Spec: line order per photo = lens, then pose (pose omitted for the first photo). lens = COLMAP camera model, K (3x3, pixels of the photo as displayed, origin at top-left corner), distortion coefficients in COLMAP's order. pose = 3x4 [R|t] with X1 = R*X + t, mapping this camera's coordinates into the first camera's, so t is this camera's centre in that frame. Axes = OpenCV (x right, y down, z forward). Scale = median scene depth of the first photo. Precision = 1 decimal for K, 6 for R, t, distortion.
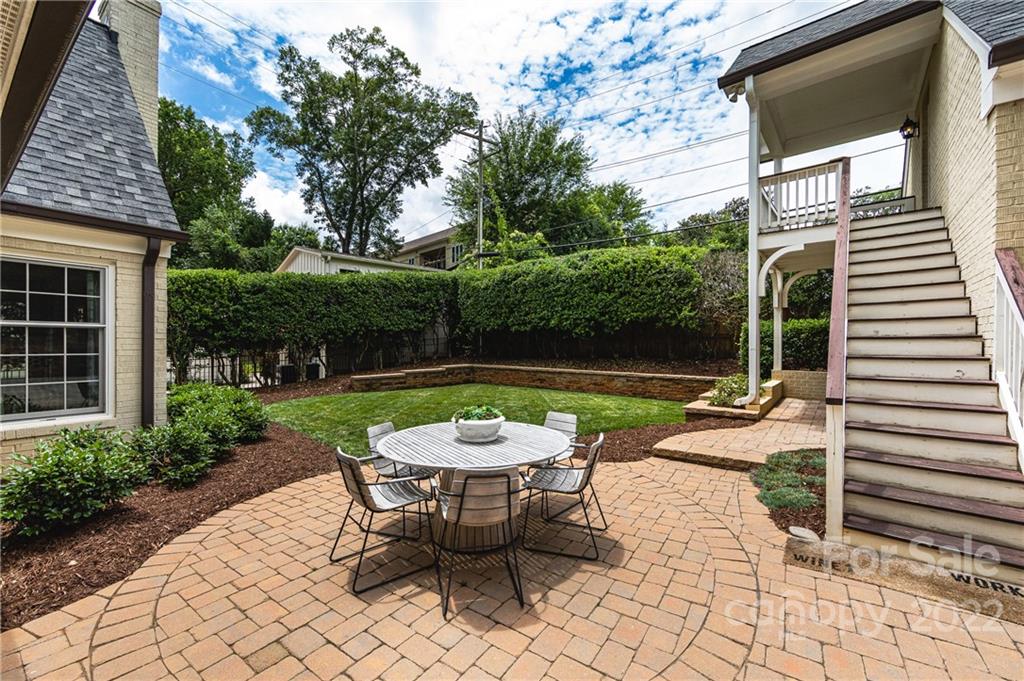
lens RADIAL K [[400.3, 0, 514.8], [0, 400.3, 343.4], [0, 0, 1]] dist [-0.004724, -0.000181]
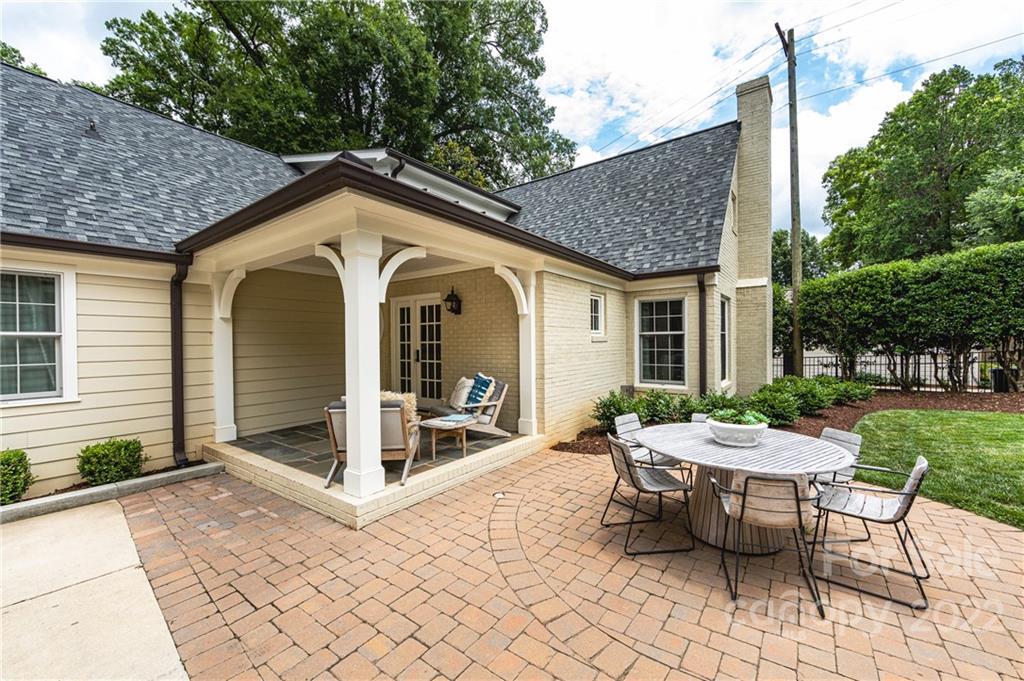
lens RADIAL K [[400.3, 0, 512.0], [0, 400.3, 341.1], [0, 0, 1]] dist [-0.004724, -0.000181]
pose [[-0.029913, -0.001979, -0.999551, 0.085720], [0.009236, 0.999955, -0.002257, -0.001584], [0.999510, -0.009299, -0.029893, 0.044145]]
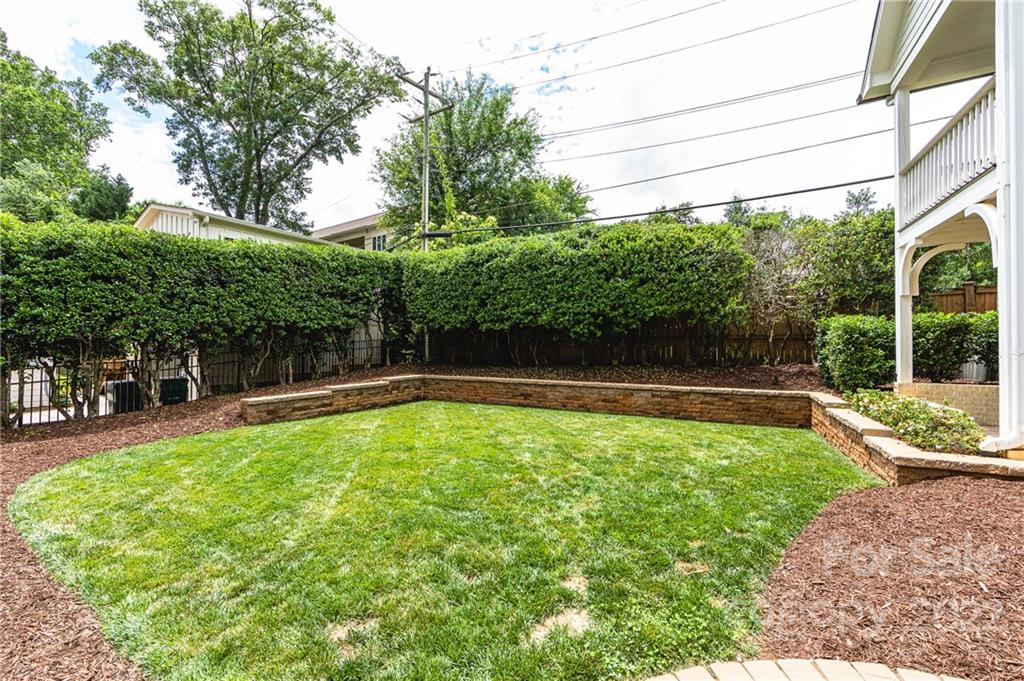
lens RADIAL K [[400.3, 0, 514.3], [0, 400.3, 345.0], [0, 0, 1]] dist [-0.004724, -0.000181]
pose [[0.978341, 0.001250, 0.206995, -0.046736], [0.000292, 0.999972, -0.007420, 0.001115], [-0.206998, 0.007320, 0.978314, 0.115123]]
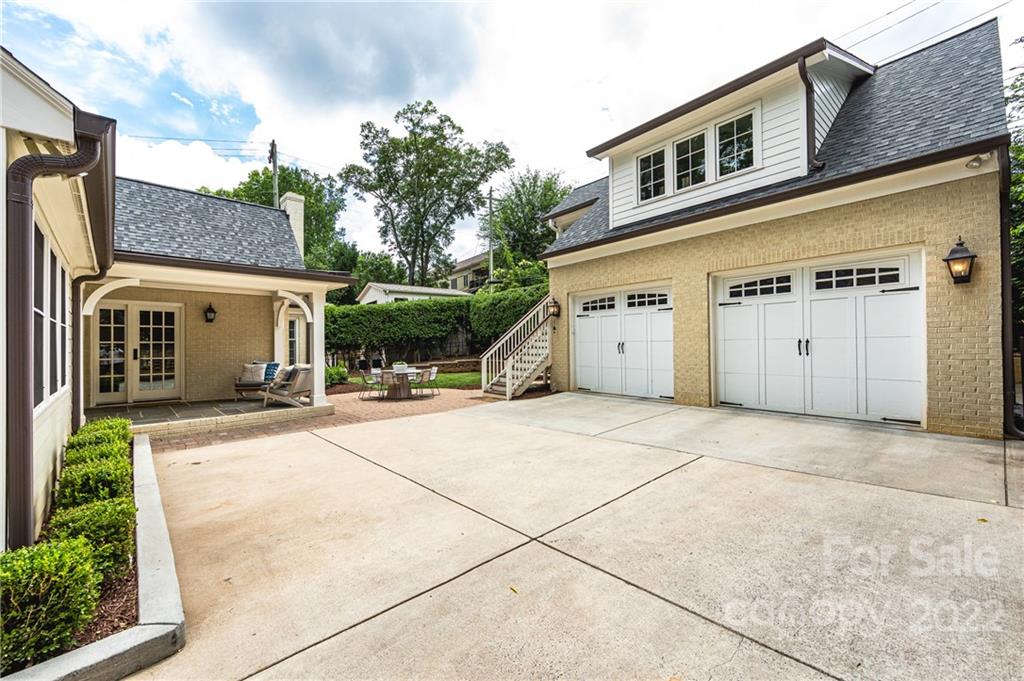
lens RADIAL K [[400.3, 0, 513.2], [0, 400.3, 344.3], [0, 0, 1]] dist [-0.004724, -0.000181]
pose [[0.983260, -0.011591, -0.181839, 0.144910], [0.010653, 0.999924, -0.006135, 0.003625], [0.181896, 0.004095, 0.983309, -0.215587]]
